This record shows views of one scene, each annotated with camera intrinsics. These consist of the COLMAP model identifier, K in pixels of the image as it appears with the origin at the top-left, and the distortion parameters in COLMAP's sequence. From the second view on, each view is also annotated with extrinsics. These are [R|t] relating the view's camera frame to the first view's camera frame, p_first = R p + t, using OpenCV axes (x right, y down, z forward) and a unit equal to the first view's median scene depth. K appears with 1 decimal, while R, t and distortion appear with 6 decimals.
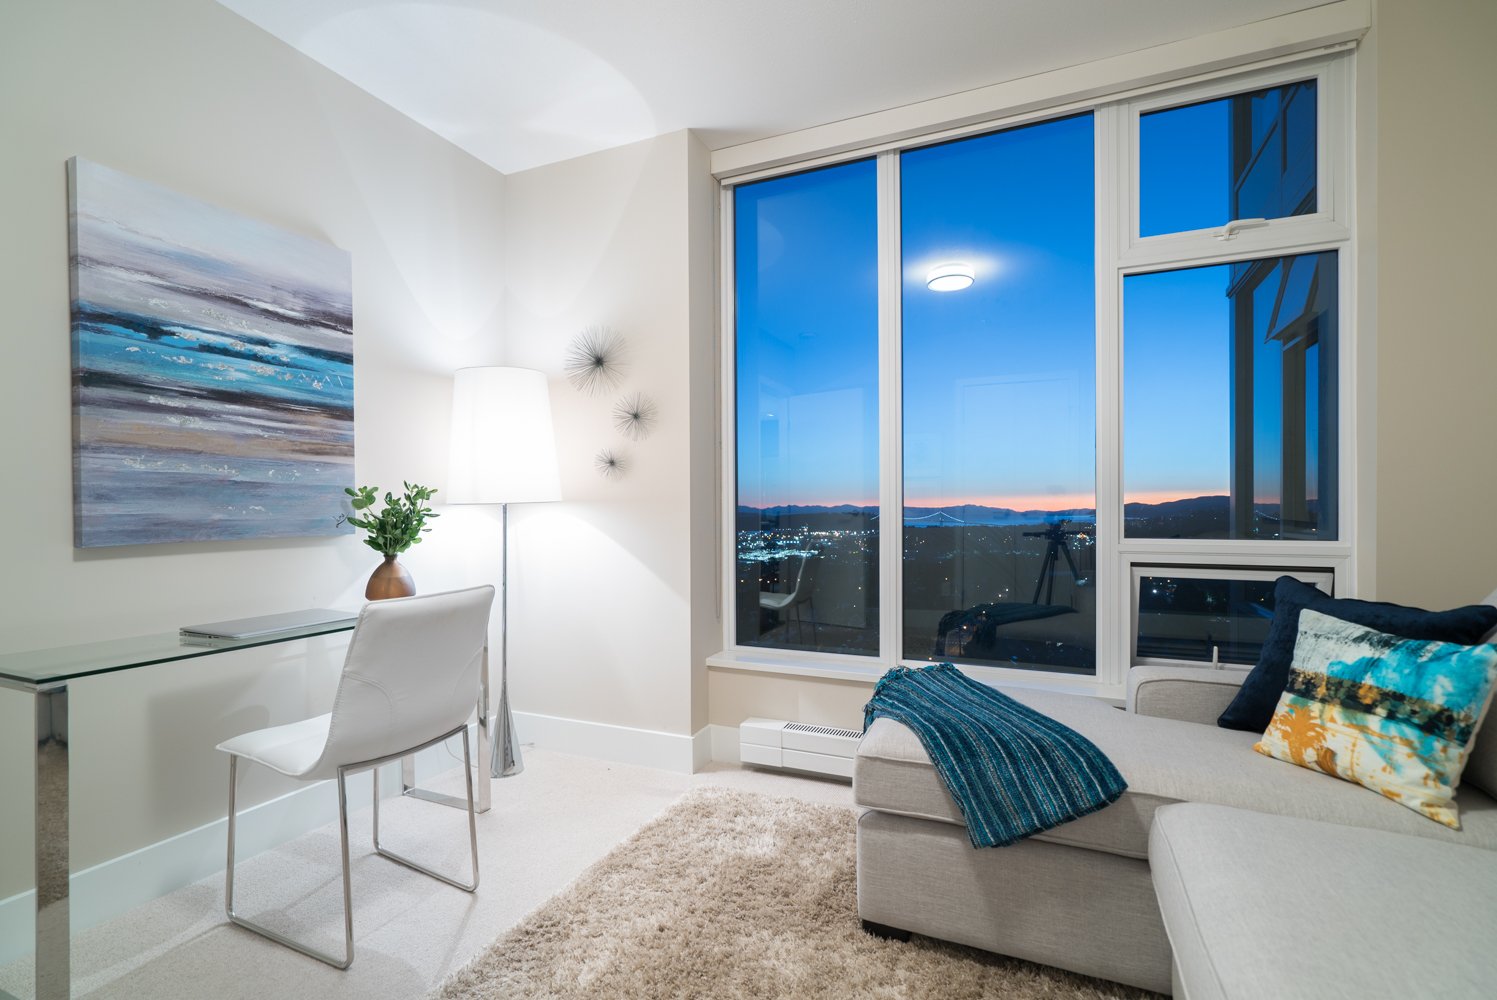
lens RADIAL K [[690.6, 0, 749.5], [0, 690.6, 506.7], [0, 0, 1]] dist [-0.002326, -0.000028]
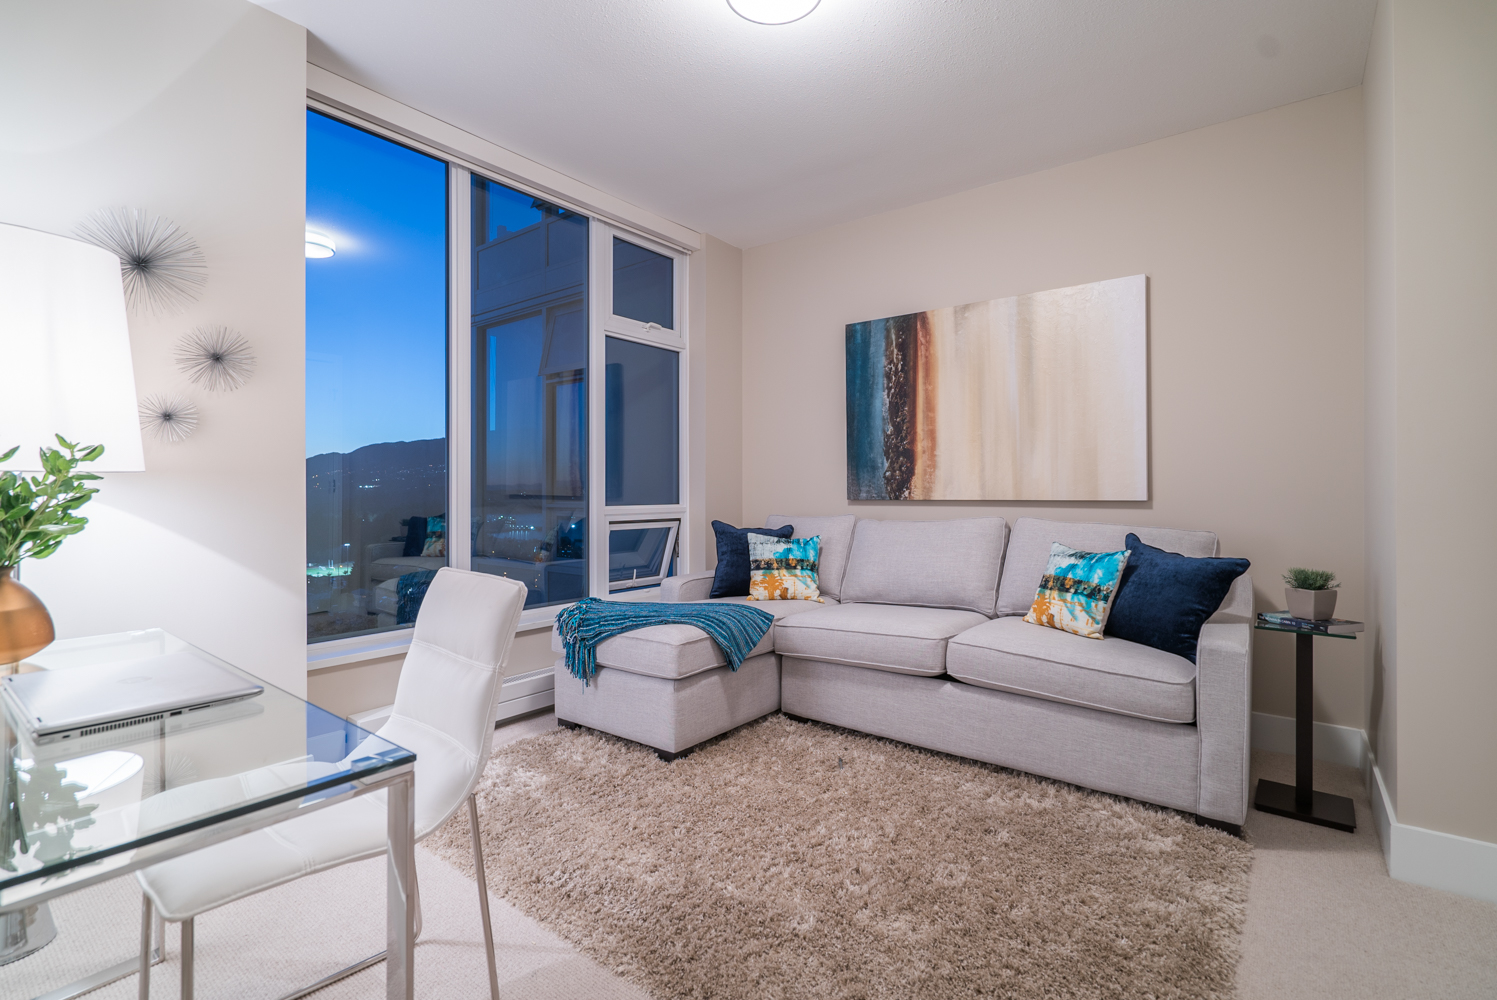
lens RADIAL K [[681.7, 0, 747.0], [0, 681.7, 484.0], [0, 0, 1]] dist [-0.000027, -0.000033]
pose [[0.245603, 0.010839, 0.969310, -0.943014], [-0.001799, 0.999941, -0.010725, 0.012975], [-0.969369, 0.000891, 0.245608, 0.353607]]
